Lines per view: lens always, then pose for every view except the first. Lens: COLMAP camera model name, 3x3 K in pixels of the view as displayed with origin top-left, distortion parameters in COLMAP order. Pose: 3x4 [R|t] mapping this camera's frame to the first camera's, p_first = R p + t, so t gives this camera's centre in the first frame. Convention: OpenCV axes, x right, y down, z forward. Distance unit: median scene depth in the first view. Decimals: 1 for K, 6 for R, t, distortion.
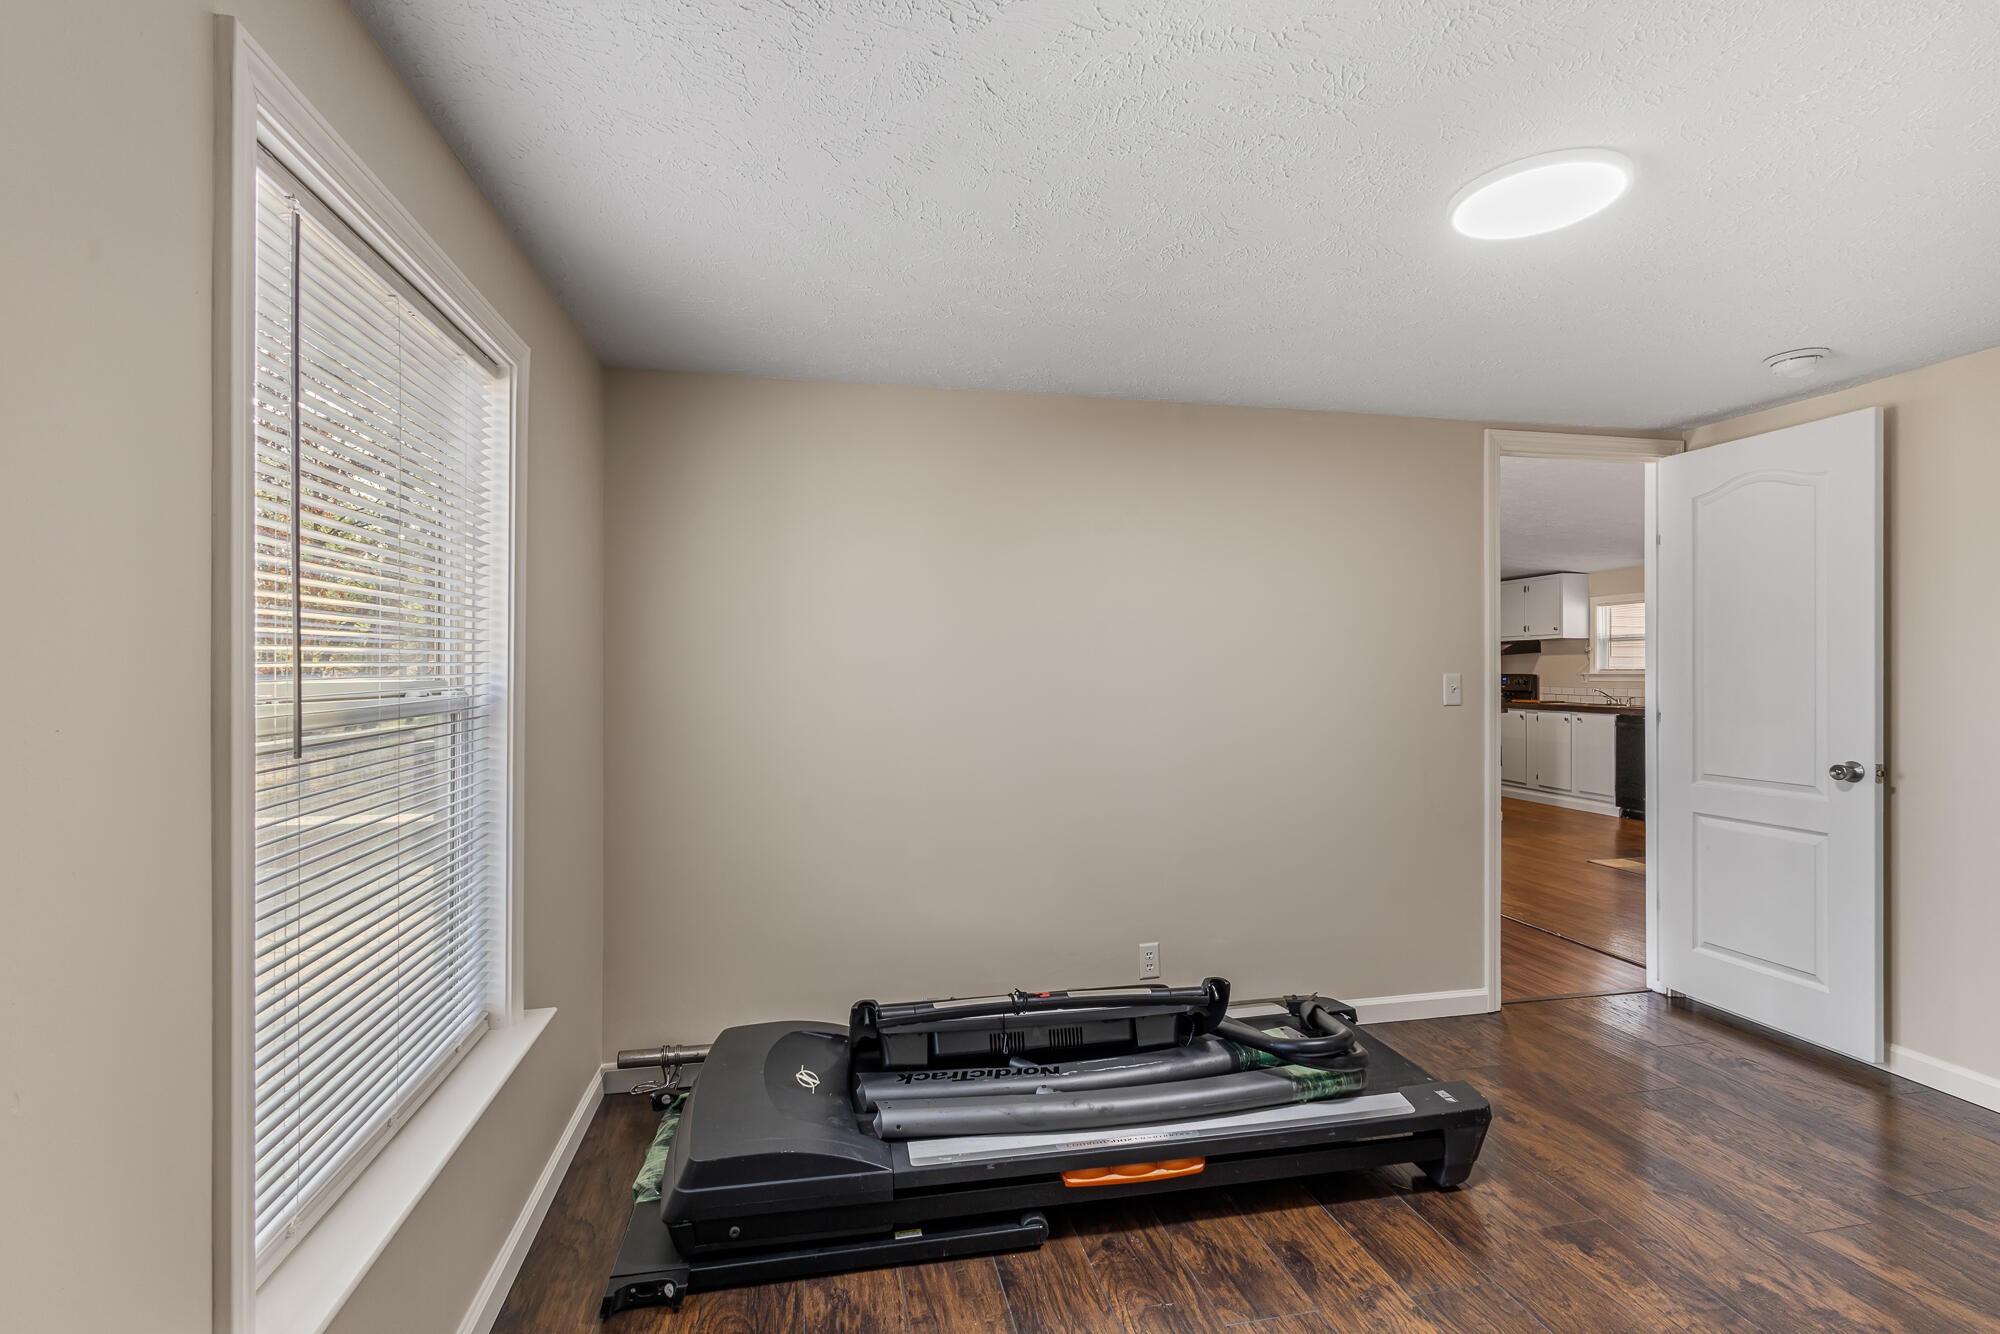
lens RADIAL K [[918.1, 0, 1000.0], [0, 918.1, 667.0], [0, 0, 1]] dist [0.000518, 0.000369]
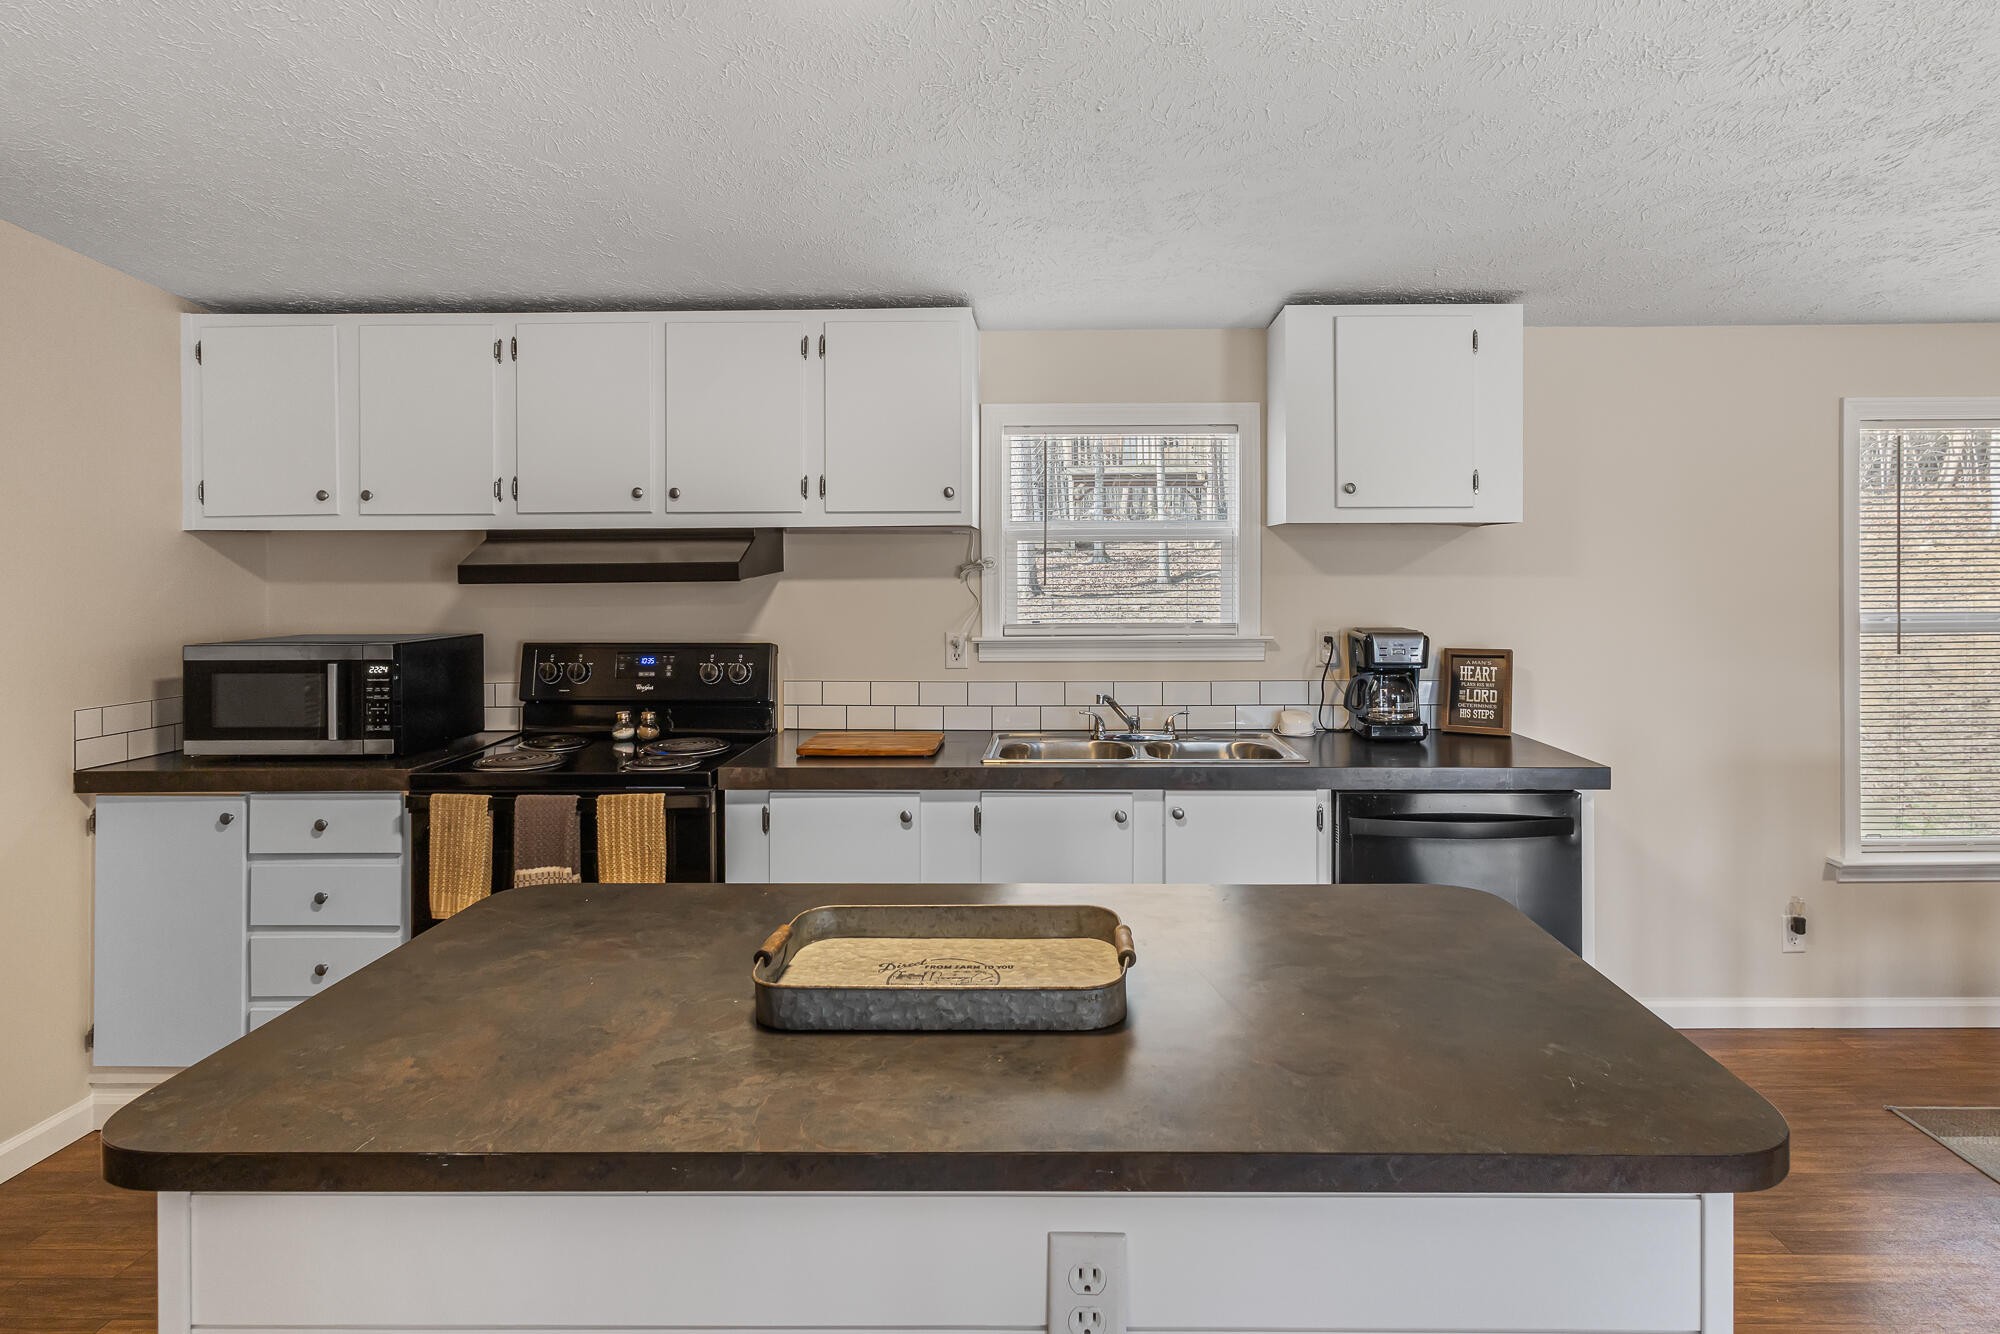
lens RADIAL K [[1057.2, 0, 1050.7], [0, 1057.2, 569.5], [0, 0, 1]] dist [0.000817, 0.000829]
pose [[0.210523, 0.001558, 0.977588, 0.281598], [-0.000719, 0.999999, -0.001438, -0.016783], [-0.977589, -0.000400, 0.210524, 0.898526]]
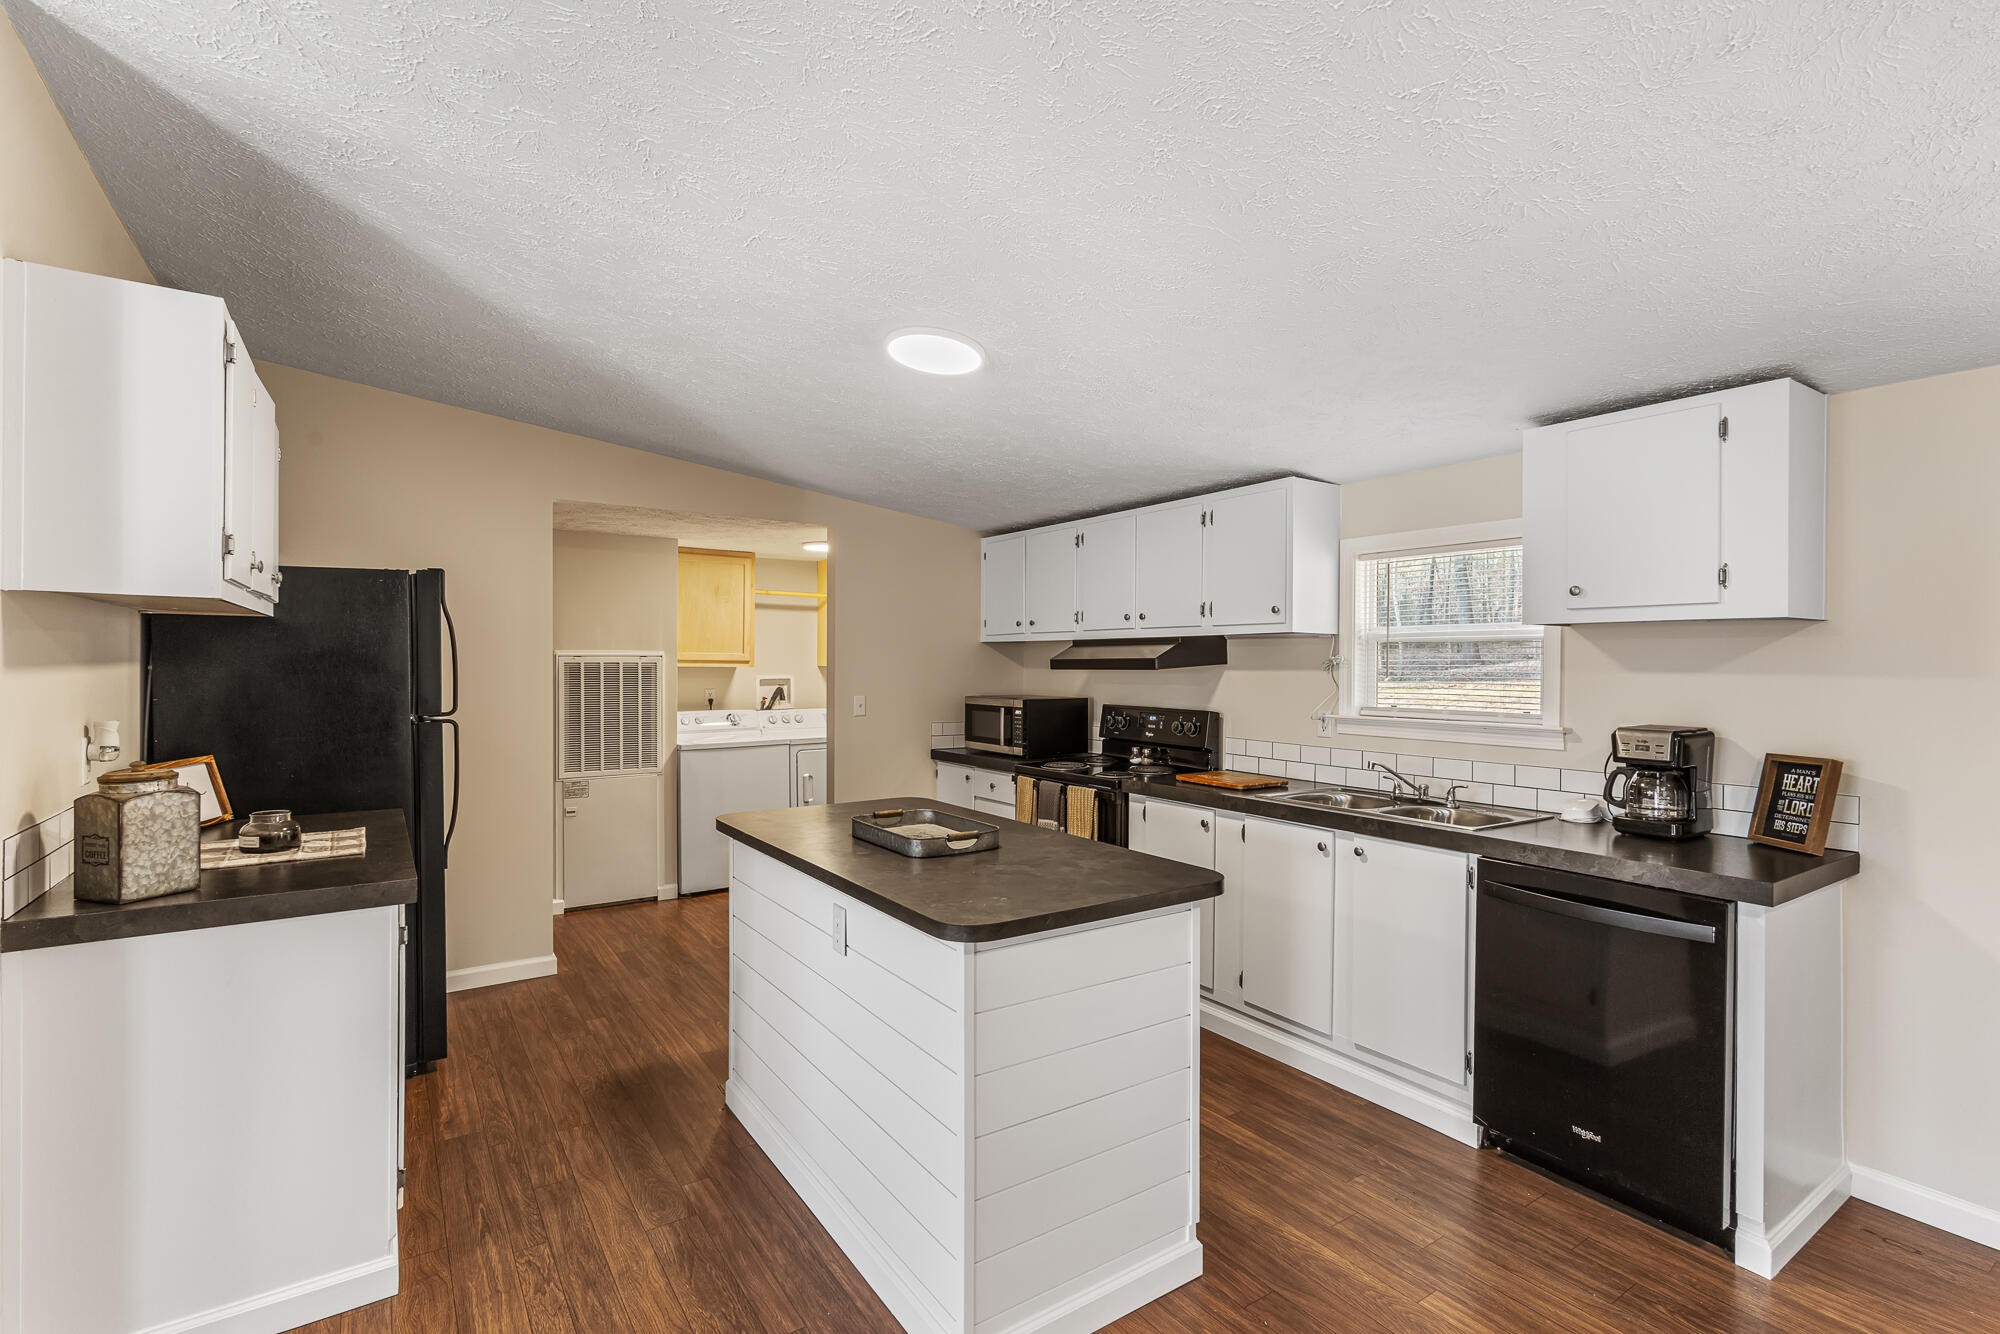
lens RADIAL K [[932.3, 0, 1000.0], [0, 932.3, 667.0], [0, 0, 1]] dist [0.006758, 0.000693]
pose [[0.921969, 0.005158, 0.387229, 0.325847], [-0.008793, 0.999932, 0.007615, -0.017880], [-0.387163, -0.010426, 0.921952, 0.658092]]
